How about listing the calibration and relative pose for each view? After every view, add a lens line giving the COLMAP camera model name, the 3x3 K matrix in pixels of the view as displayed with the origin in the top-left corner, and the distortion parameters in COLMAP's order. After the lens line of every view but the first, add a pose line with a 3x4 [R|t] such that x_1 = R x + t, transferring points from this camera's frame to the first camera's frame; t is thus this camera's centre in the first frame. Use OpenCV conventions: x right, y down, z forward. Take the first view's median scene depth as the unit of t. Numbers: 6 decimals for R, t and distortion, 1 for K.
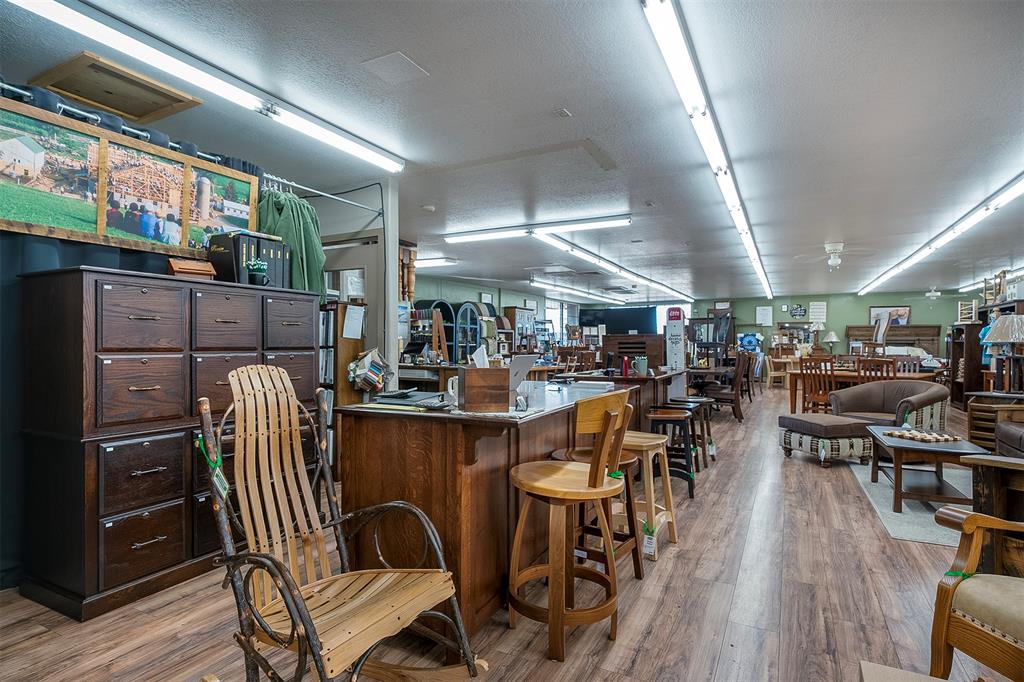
lens RADIAL K [[523.4, 0, 503.8], [0, 523.4, 344.1], [0, 0, 1]] dist [-0.000500, -0.000194]
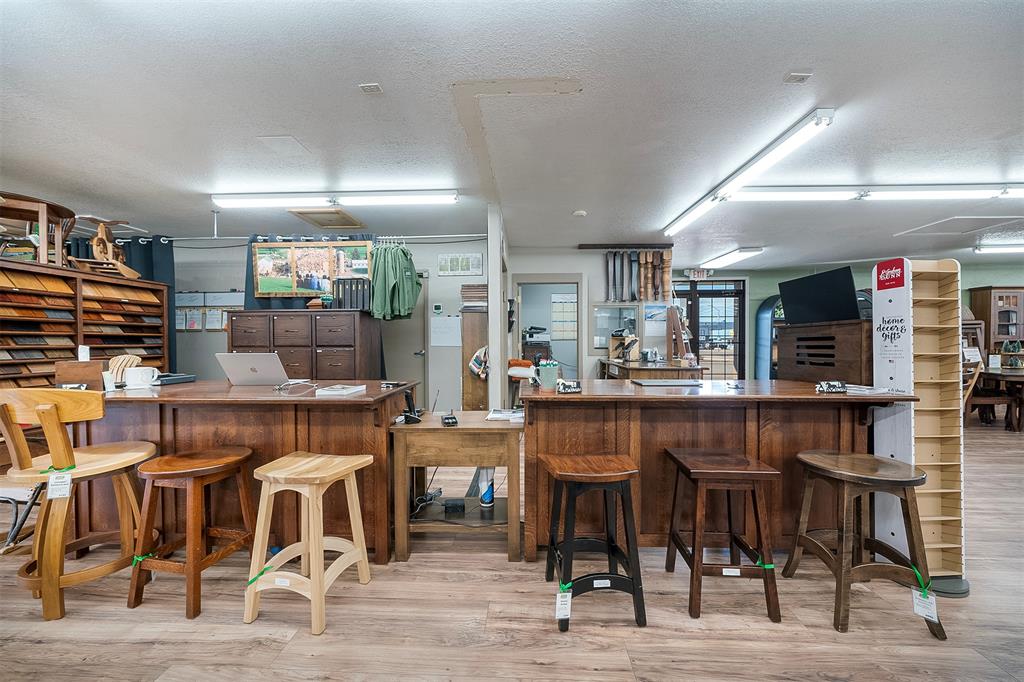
lens RADIAL K [[365.6, 0, 517.8], [0, 365.6, 348.0], [0, 0, 1]] dist [-0.006366, -0.000126]
pose [[0.442841, 0.010811, -0.896535, 0.881536], [0.006025, 0.999869, 0.015033, 0.001492], [0.896580, -0.012058, 0.442717, 1.049689]]
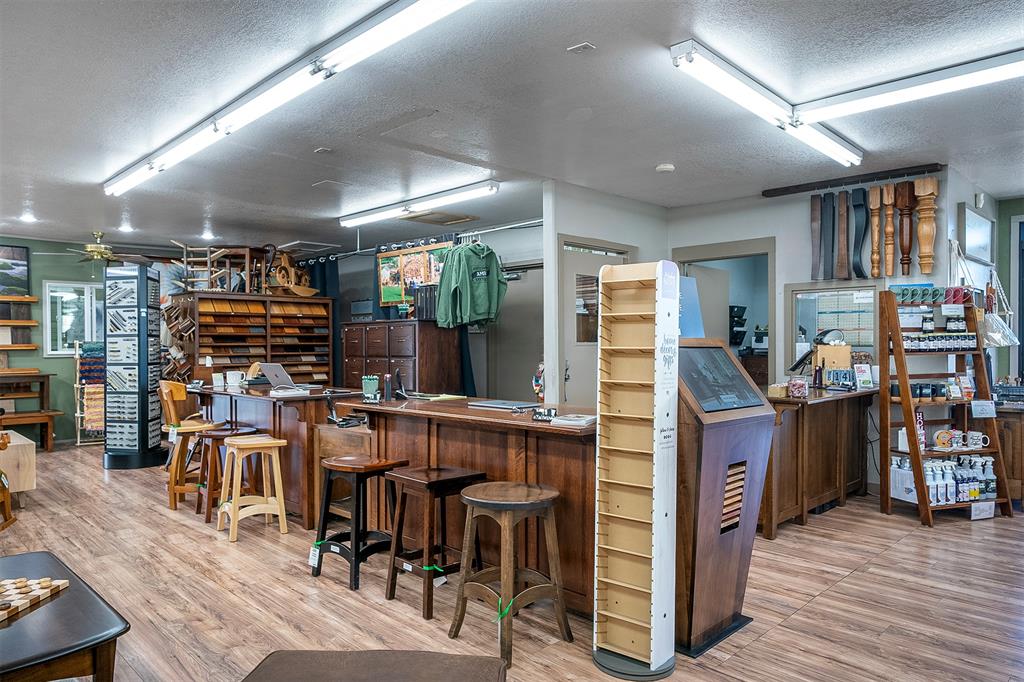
lens RADIAL K [[672.4, 0, 530.6], [0, 672.4, 348.4], [0, 0, 1]] dist [-0.003031, -0.002080]
pose [[-0.272572, 0.006611, -0.962113, 1.529183], [0.005355, 0.999971, 0.005354, -0.025590], [0.962120, -0.003693, -0.272600, 2.021763]]
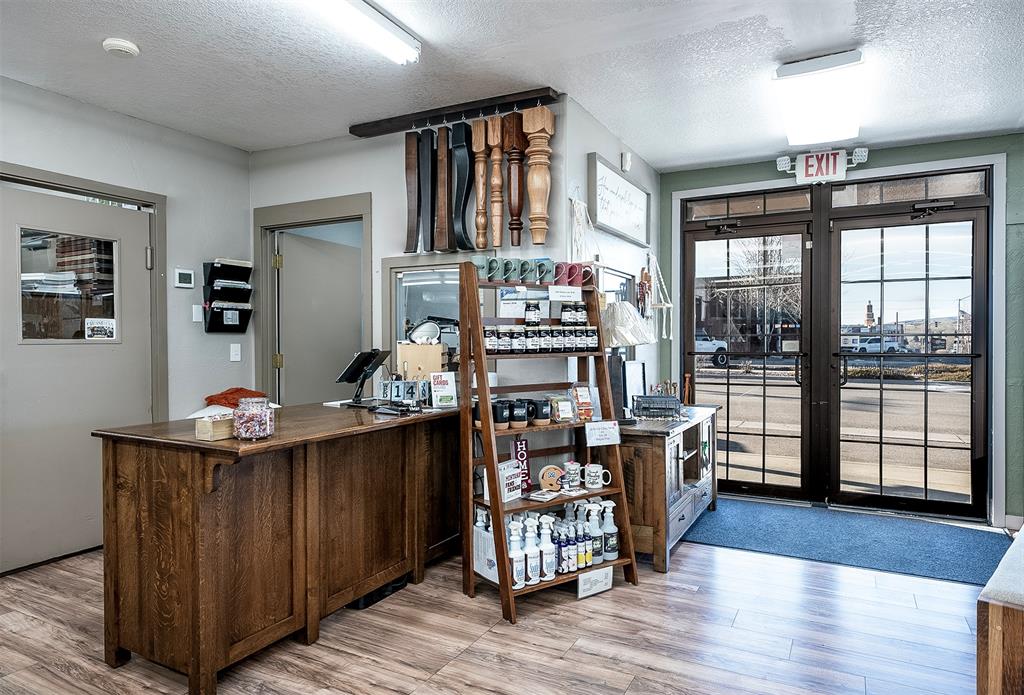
lens RADIAL K [[613.6, 0, 516.2], [0, 613.6, 347.2], [0, 0, 1]] dist [-0.002787, 0.003331]
pose [[0.000218, 0.007501, -0.999972, 0.703760], [0.004475, 0.999962, 0.007502, -0.021374], [0.999990, -0.004477, 0.000185, 2.495971]]
